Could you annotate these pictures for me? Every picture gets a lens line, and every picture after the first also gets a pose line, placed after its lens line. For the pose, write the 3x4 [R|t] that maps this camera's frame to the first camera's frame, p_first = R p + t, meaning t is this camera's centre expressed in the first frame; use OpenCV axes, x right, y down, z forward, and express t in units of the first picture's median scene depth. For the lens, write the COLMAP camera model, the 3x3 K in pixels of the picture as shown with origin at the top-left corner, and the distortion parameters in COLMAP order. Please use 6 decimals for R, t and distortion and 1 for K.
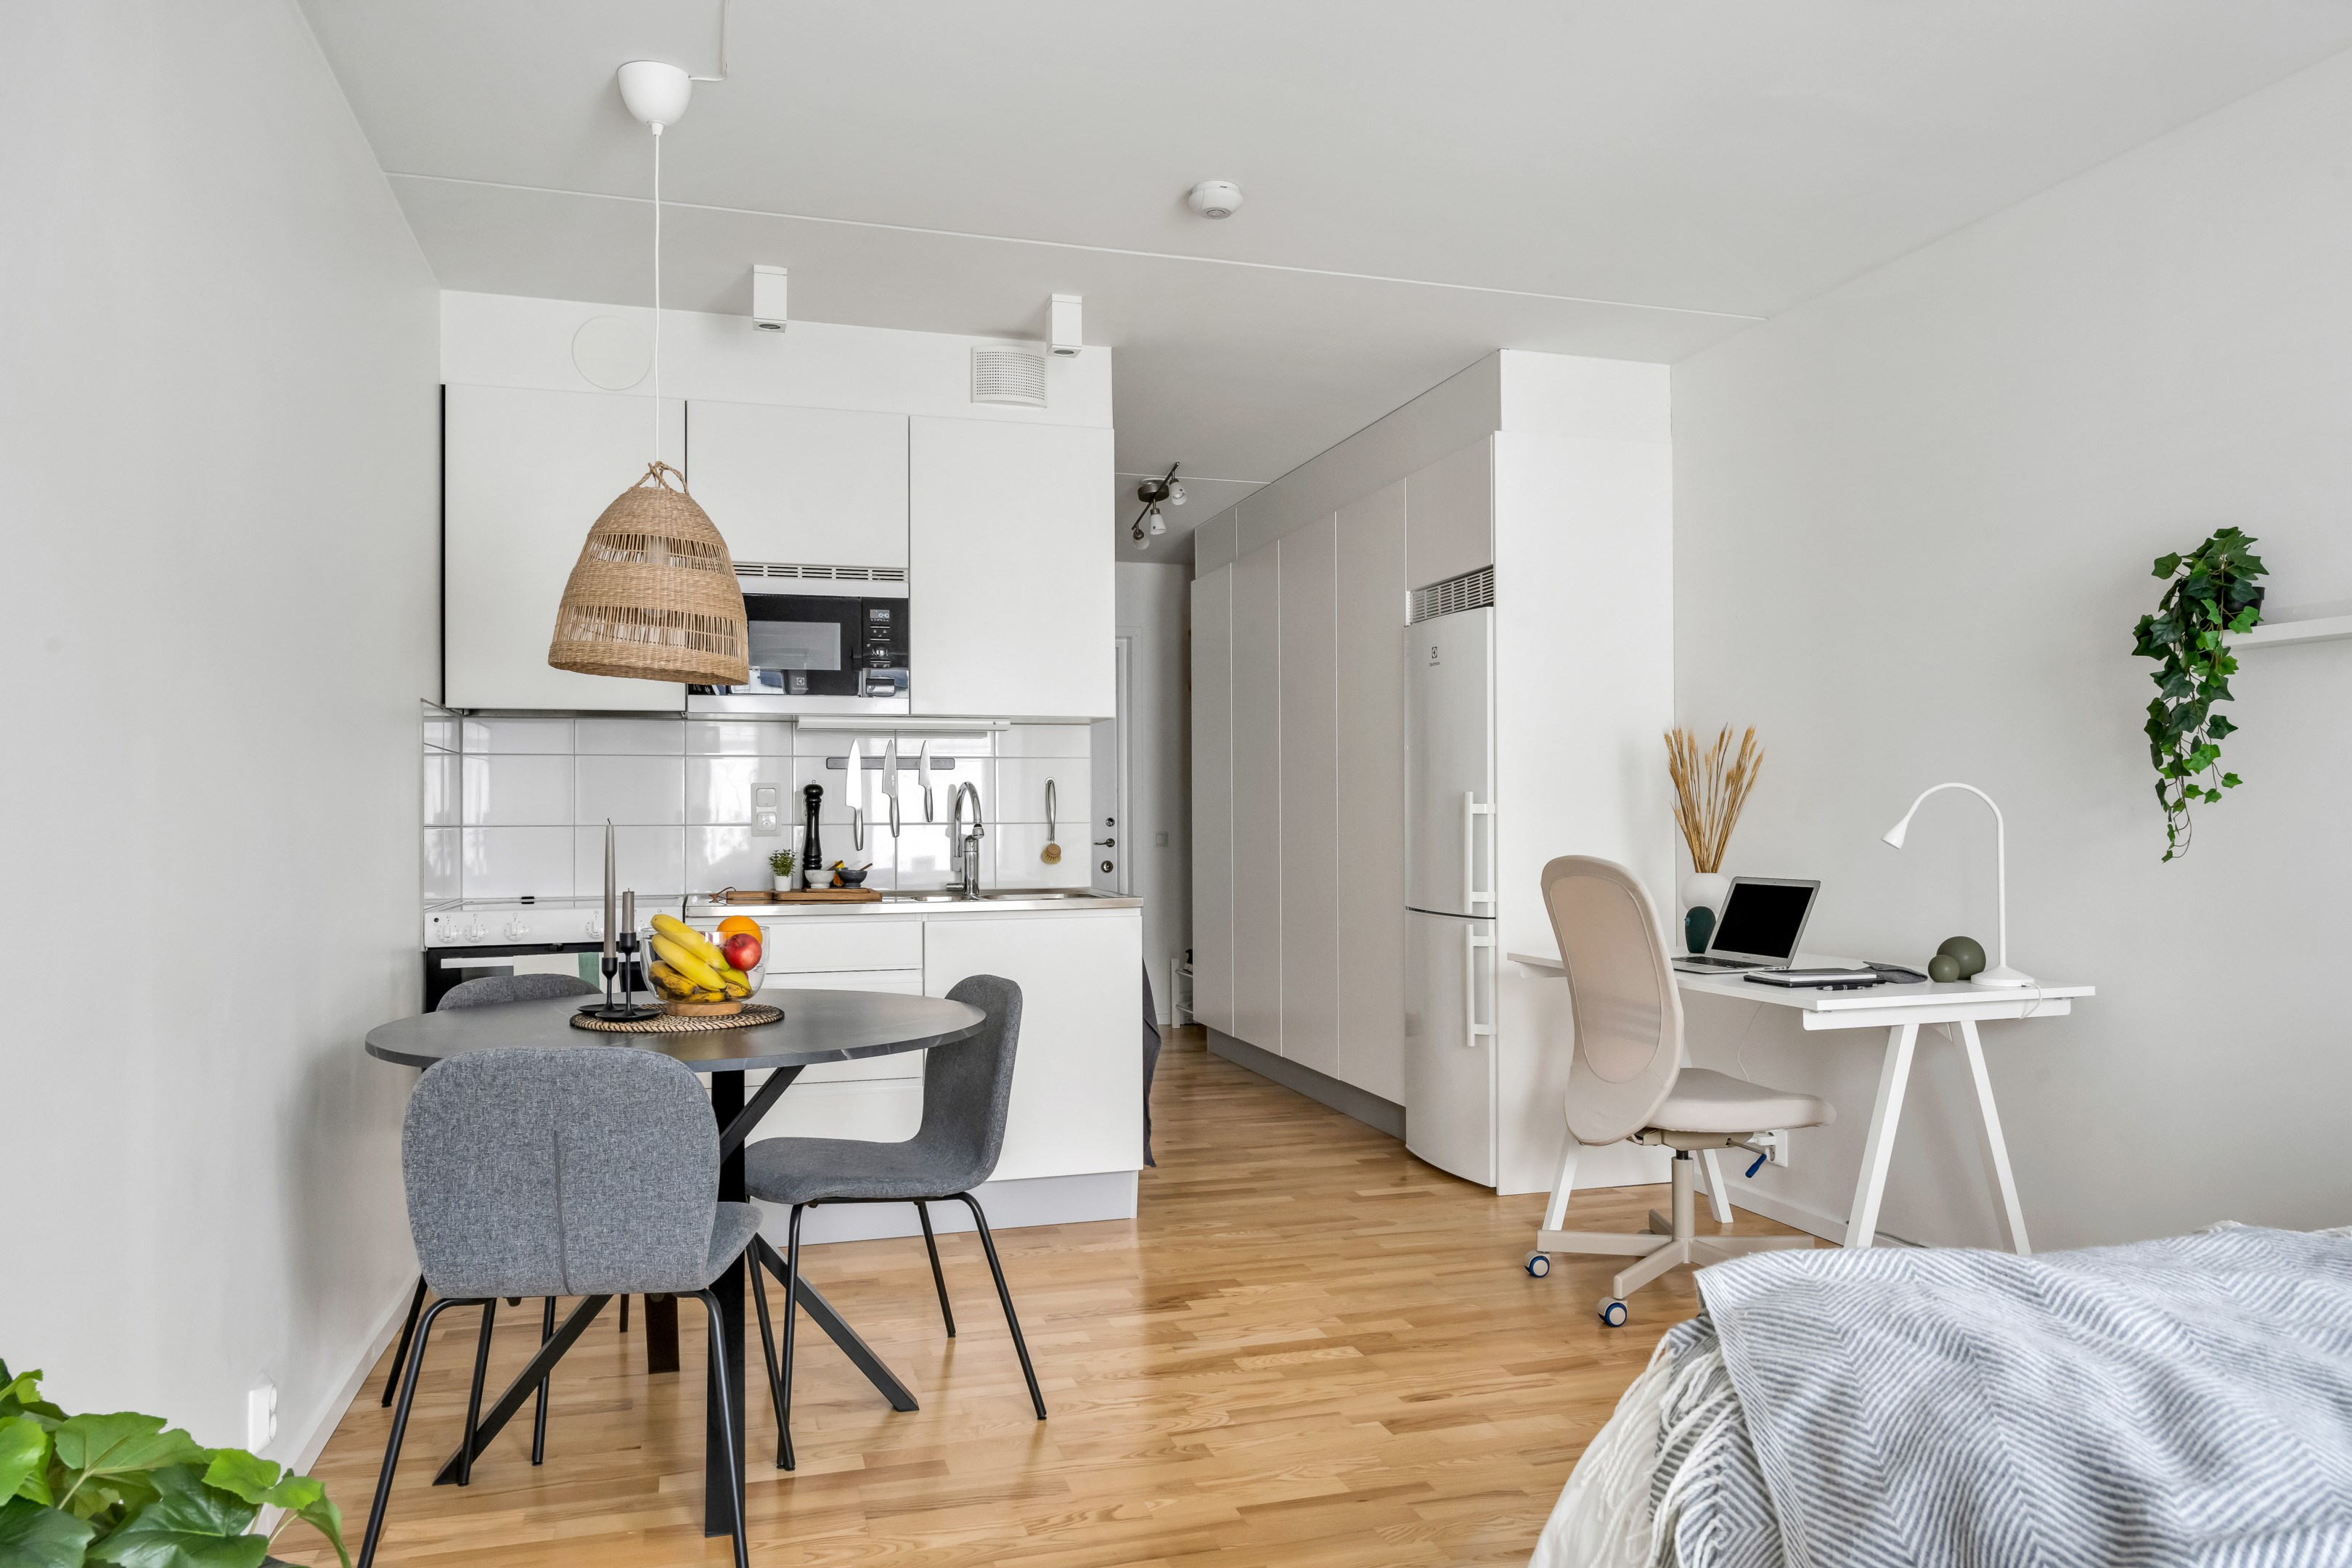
lens RADIAL K [[1619.7, 0, 1184.8], [0, 1619.7, 795.7], [0, 0, 1]] dist [-0.000582, -0.000561]
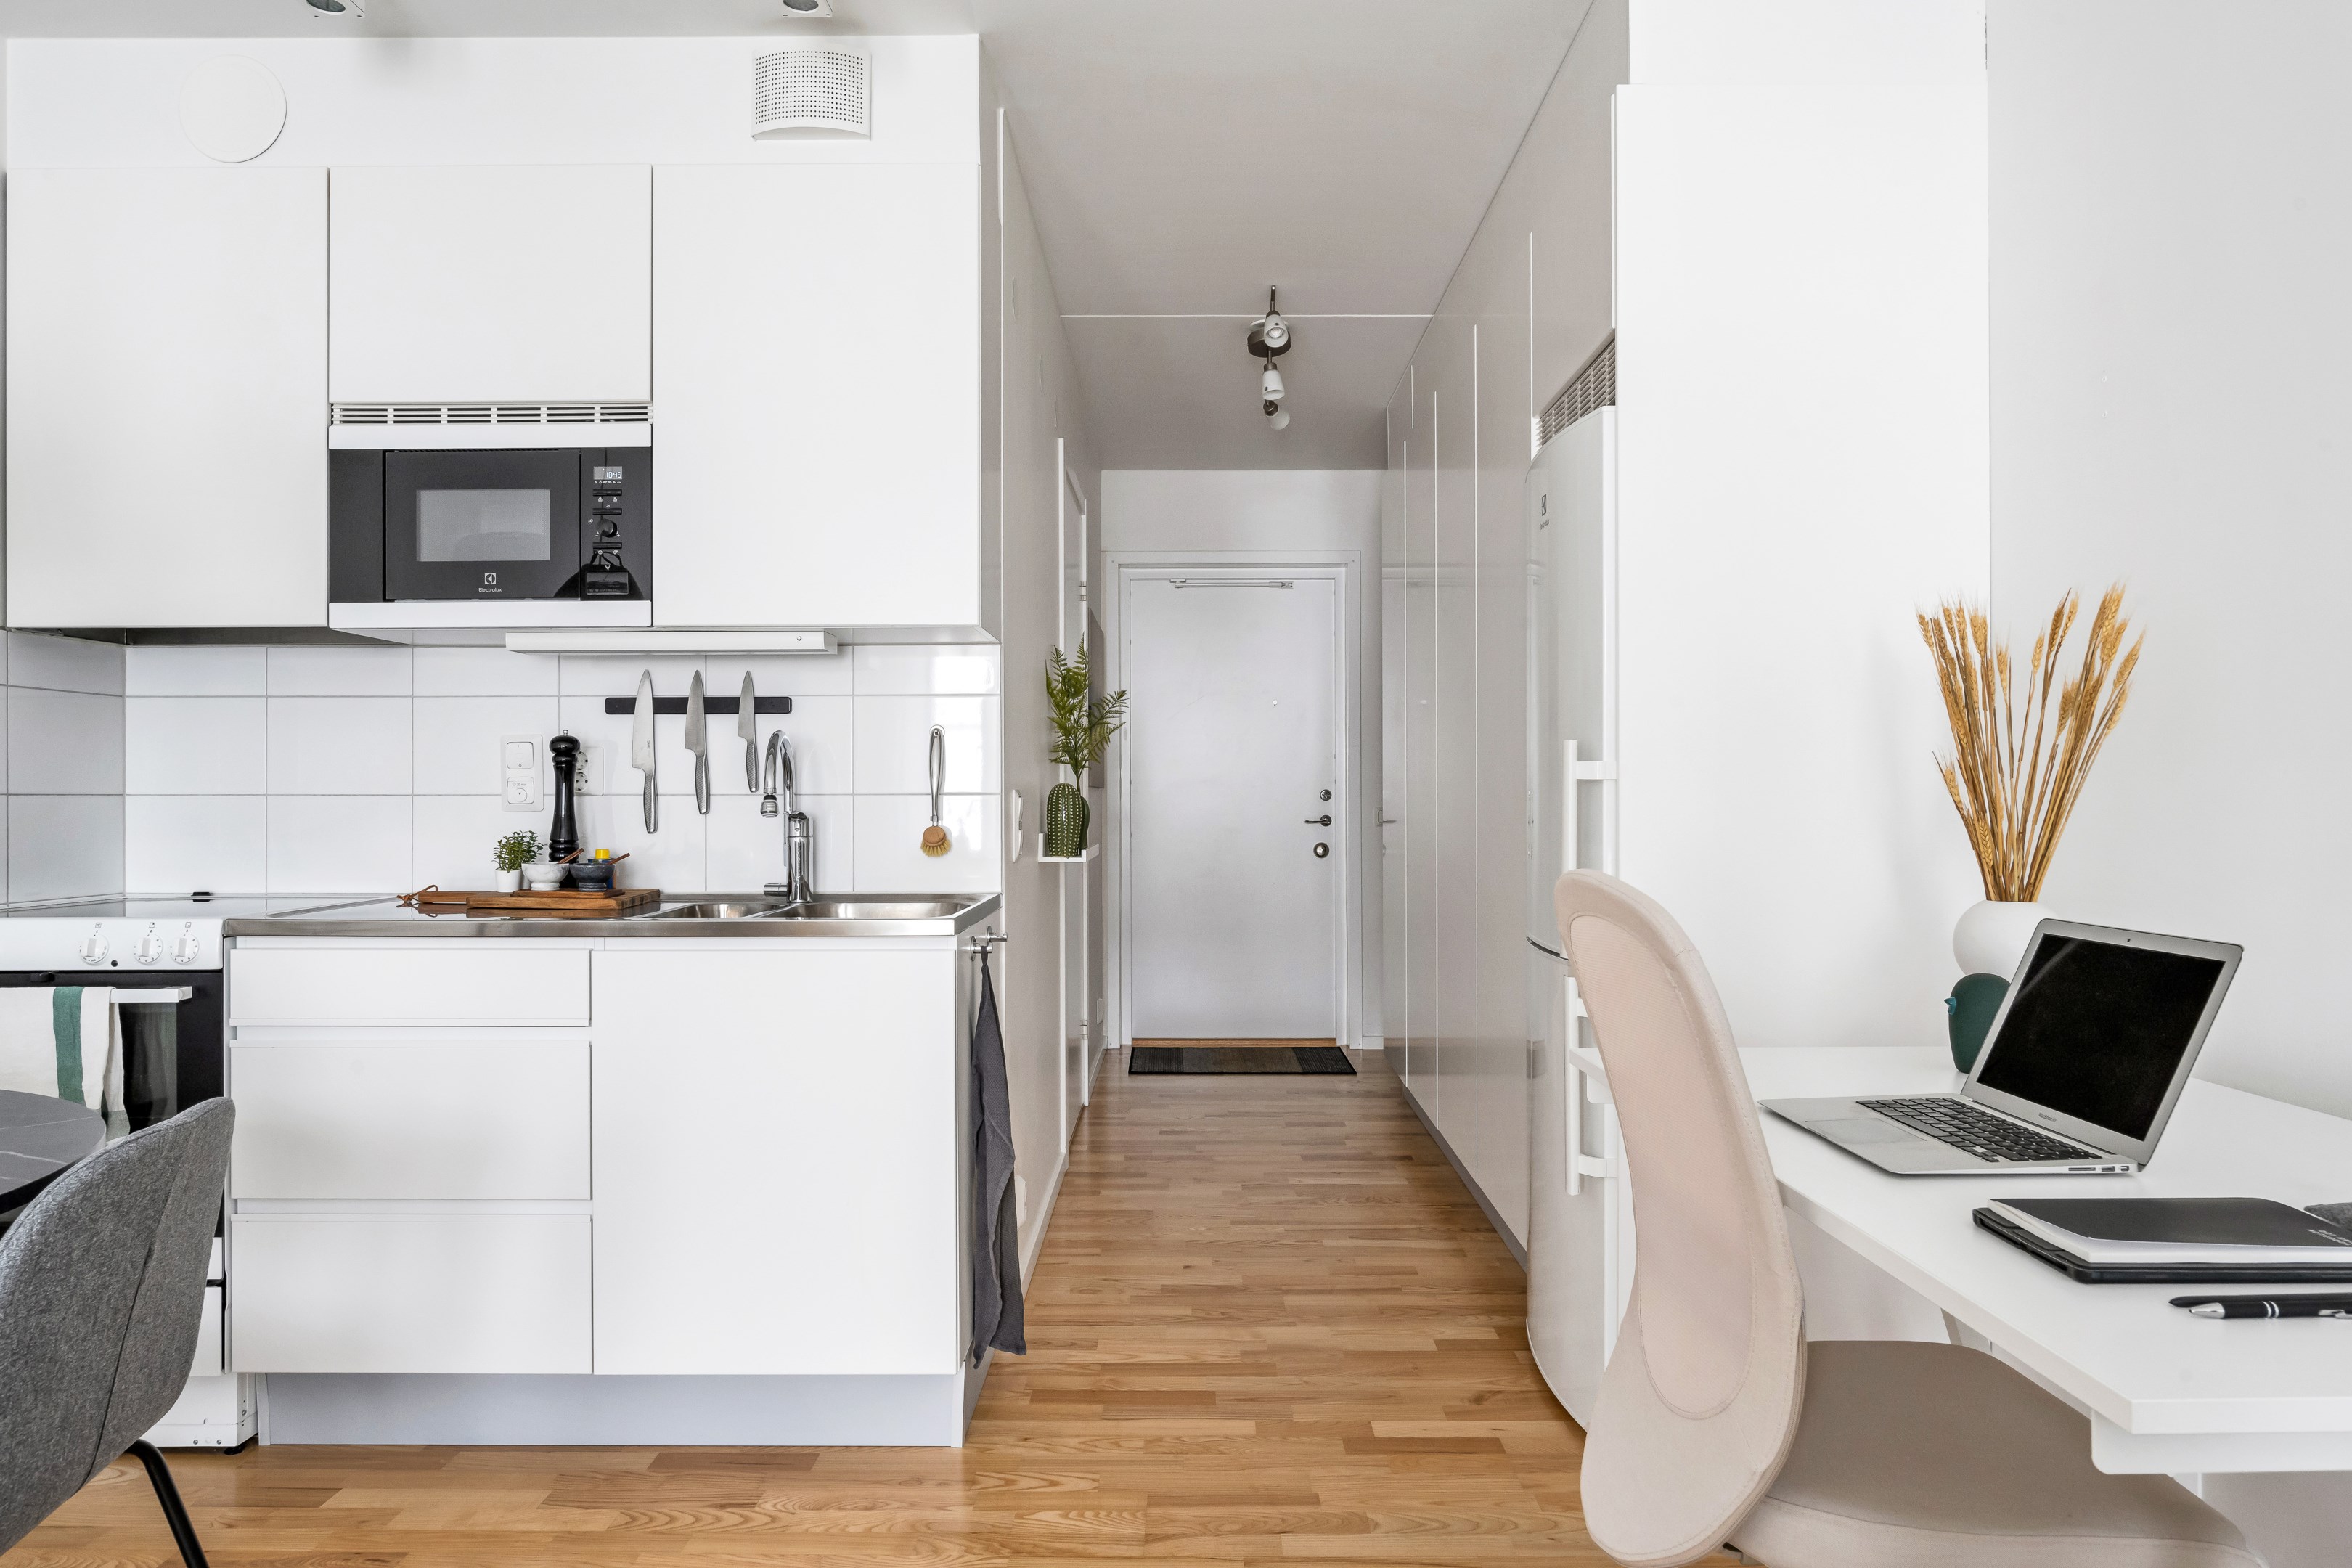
lens RADIAL K [[1536.9, 0, 1170.9], [0, 1536.9, 787.3], [0, 0, 1]] dist [-0.002050, 0.003745]
pose [[0.953225, 0.002050, -0.302254, 0.209214], [0.001010, 0.999950, 0.009968, 0.008474], [0.302260, -0.009807, 0.953175, 0.461581]]
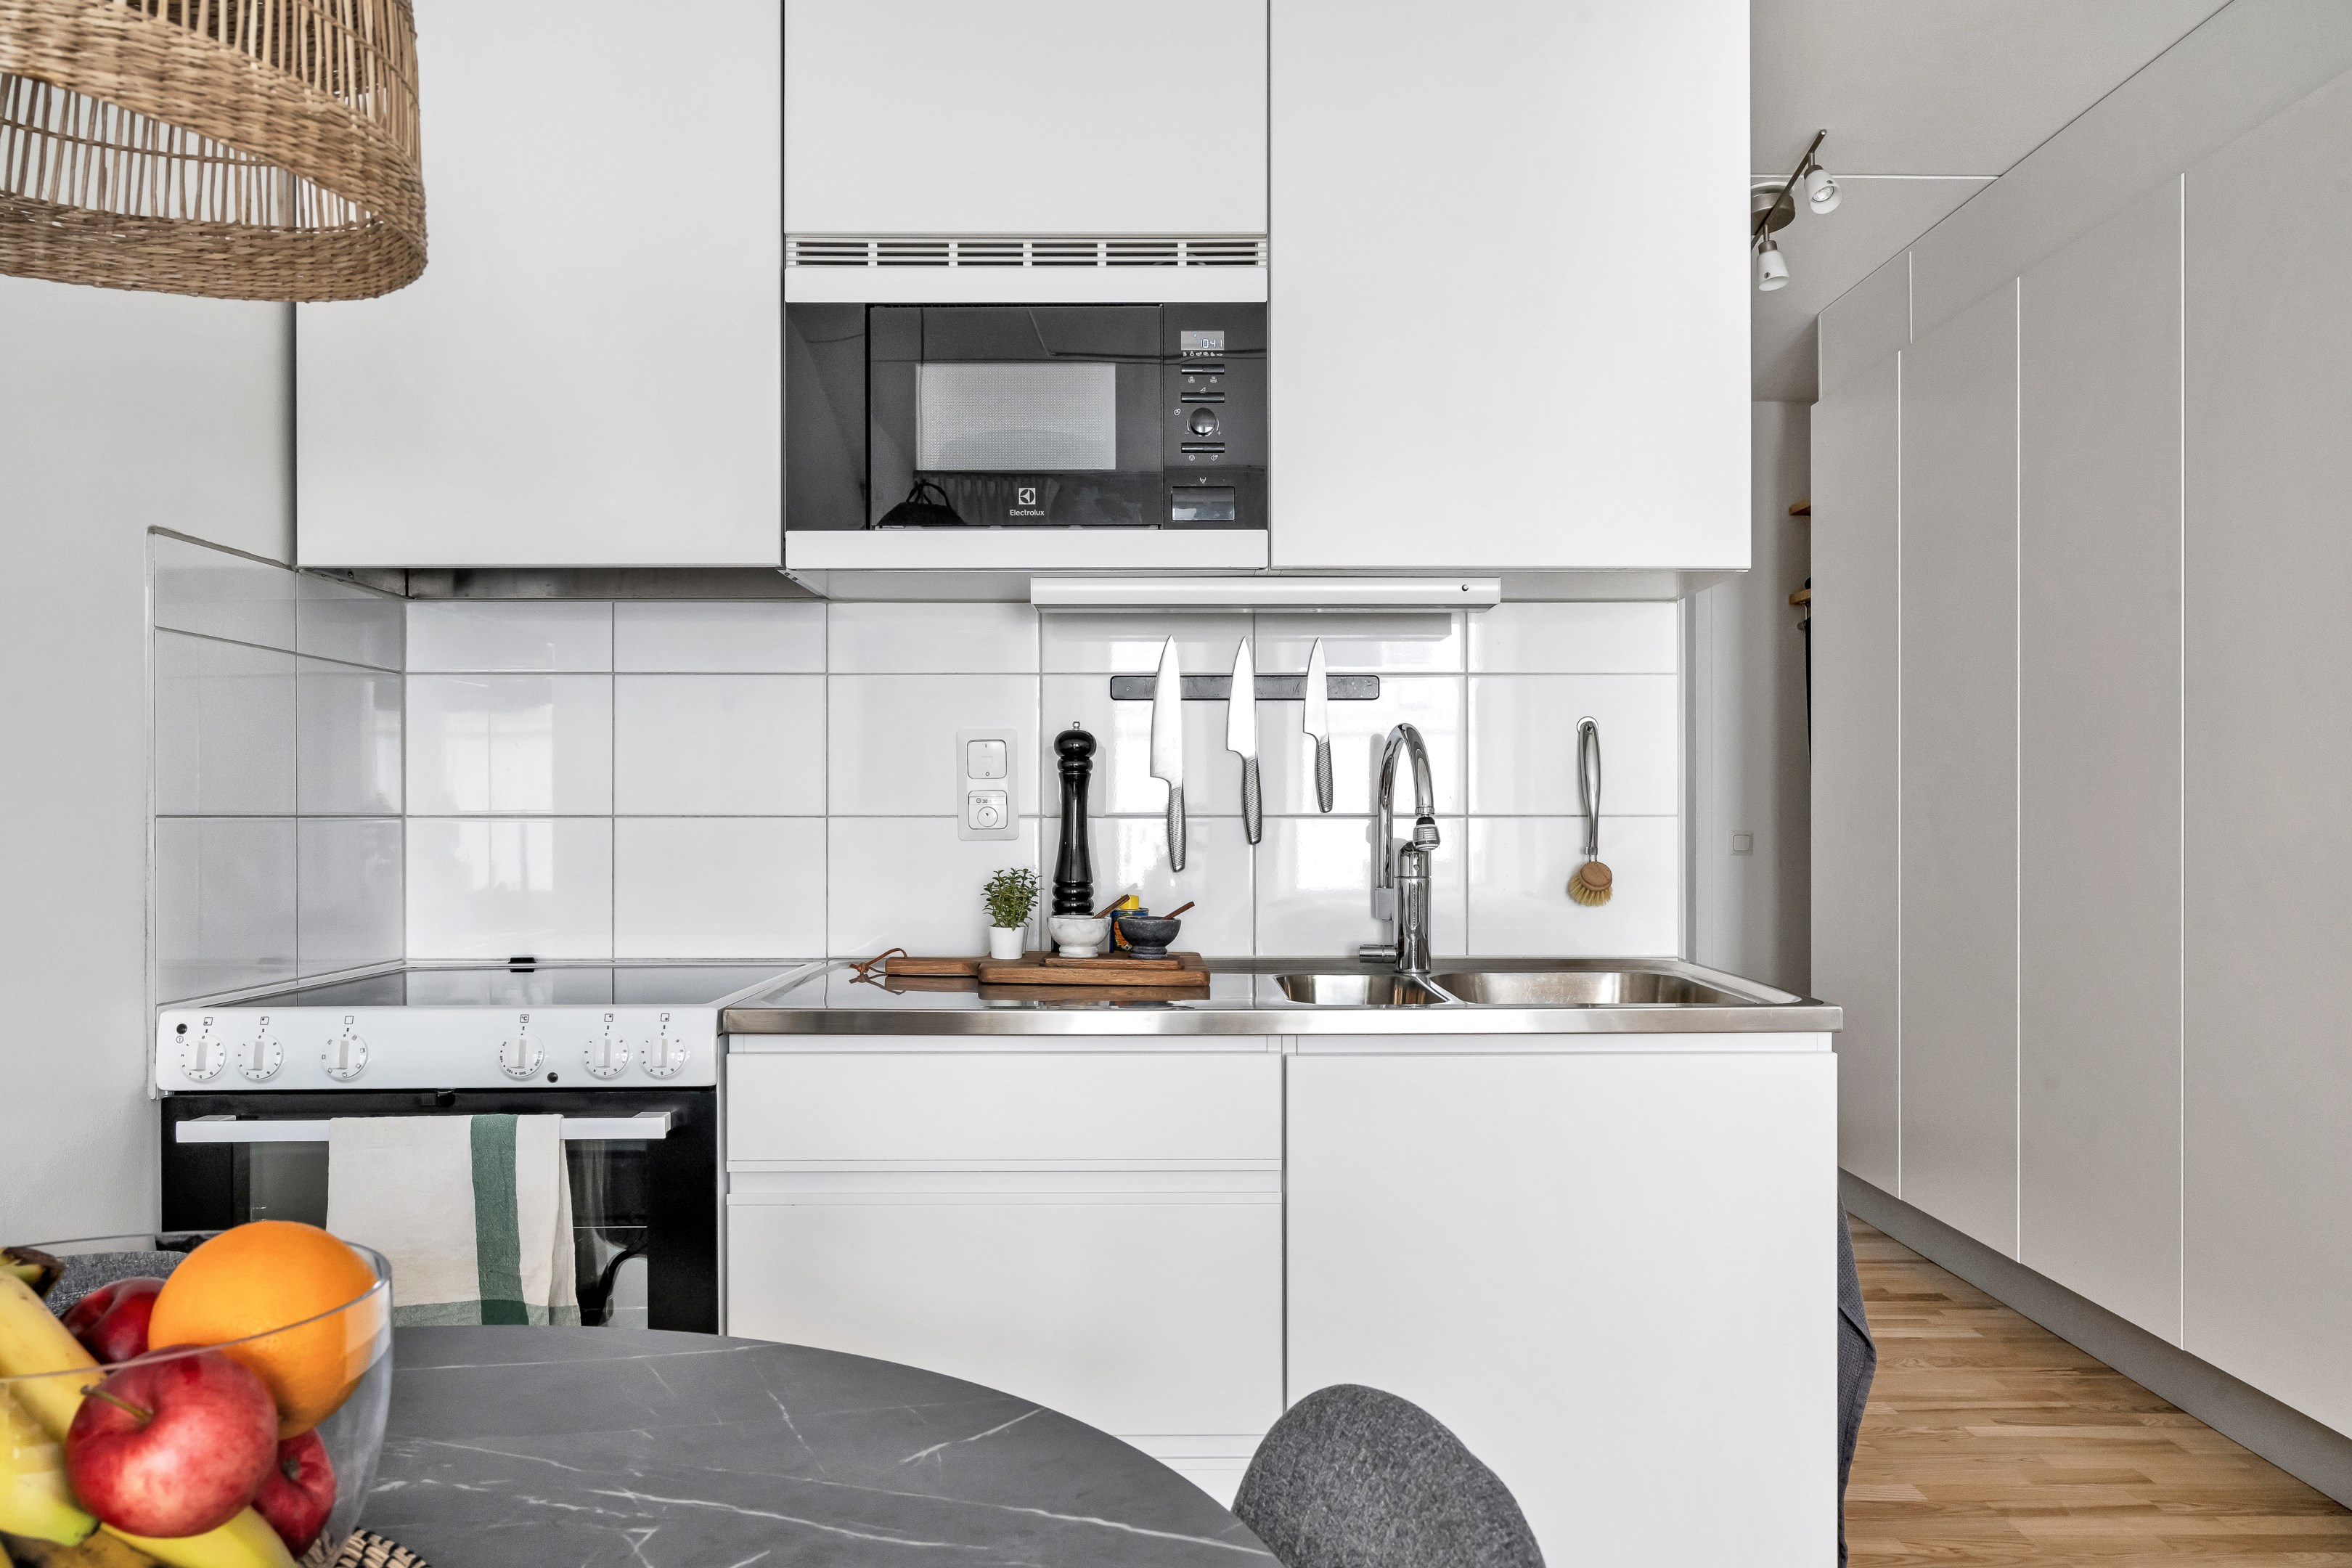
lens RADIAL K [[1784.9, 0, 1182.1], [0, 1784.9, 807.2], [0, 0, 1]] dist [0.003891, 0.004944]
pose [[0.960463, 0.002880, -0.278393, -0.056078], [0.000213, 0.999939, 0.011079, 0.009402], [0.278408, -0.010700, 0.960403, 0.513634]]
